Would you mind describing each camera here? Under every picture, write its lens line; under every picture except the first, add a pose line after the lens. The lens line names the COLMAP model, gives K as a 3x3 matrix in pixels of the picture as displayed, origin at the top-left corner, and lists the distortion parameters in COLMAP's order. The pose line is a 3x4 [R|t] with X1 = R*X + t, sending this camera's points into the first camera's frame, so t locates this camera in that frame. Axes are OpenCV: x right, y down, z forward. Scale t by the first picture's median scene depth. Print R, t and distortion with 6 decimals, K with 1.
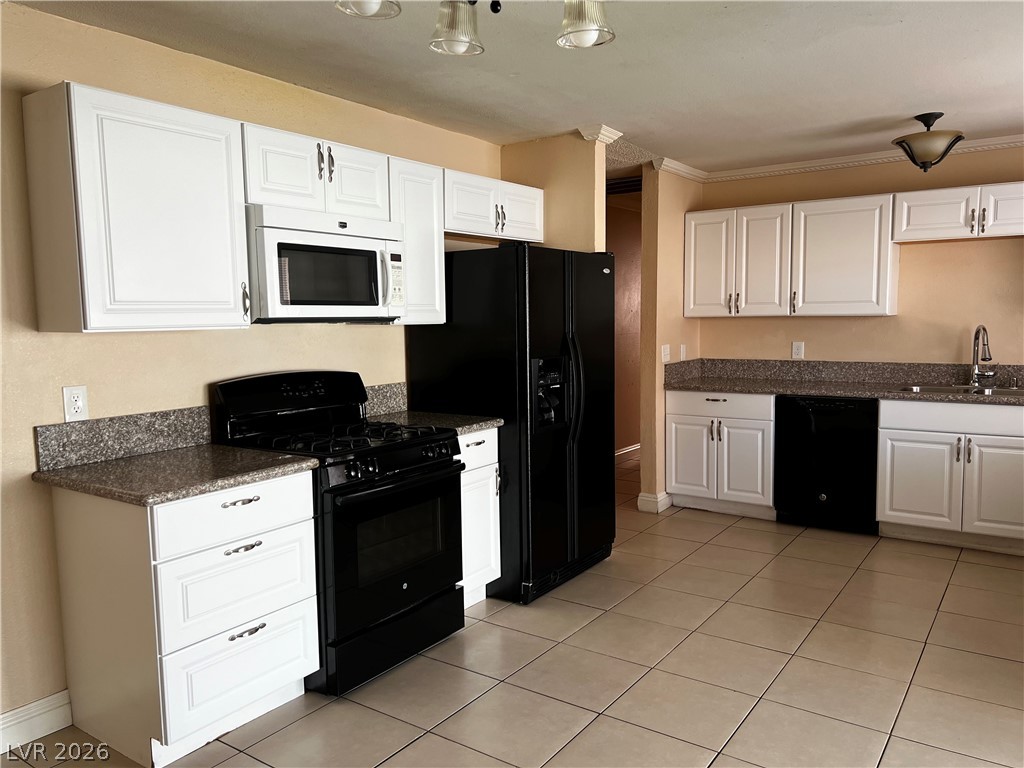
lens RADIAL K [[762.4, 0, 506.2], [0, 762.4, 386.2], [0, 0, 1]] dist [0.094161, -0.123985]
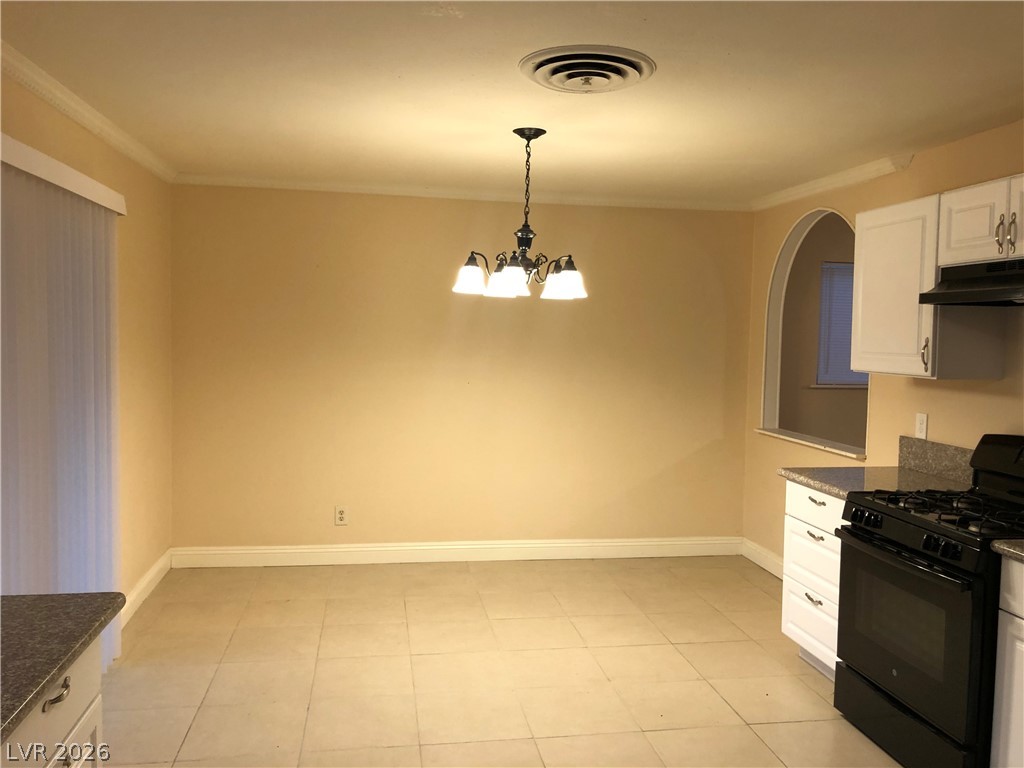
lens RADIAL K [[843.6, 0, 512.0], [0, 843.6, 384.0], [0, 0, 1]] dist [-0.008920, -0.007586]
pose [[-0.710869, 0.047852, -0.701695, 0.885595], [-0.074970, 0.986843, 0.143248, -0.185478], [0.699317, 0.154436, -0.697929, 1.331051]]
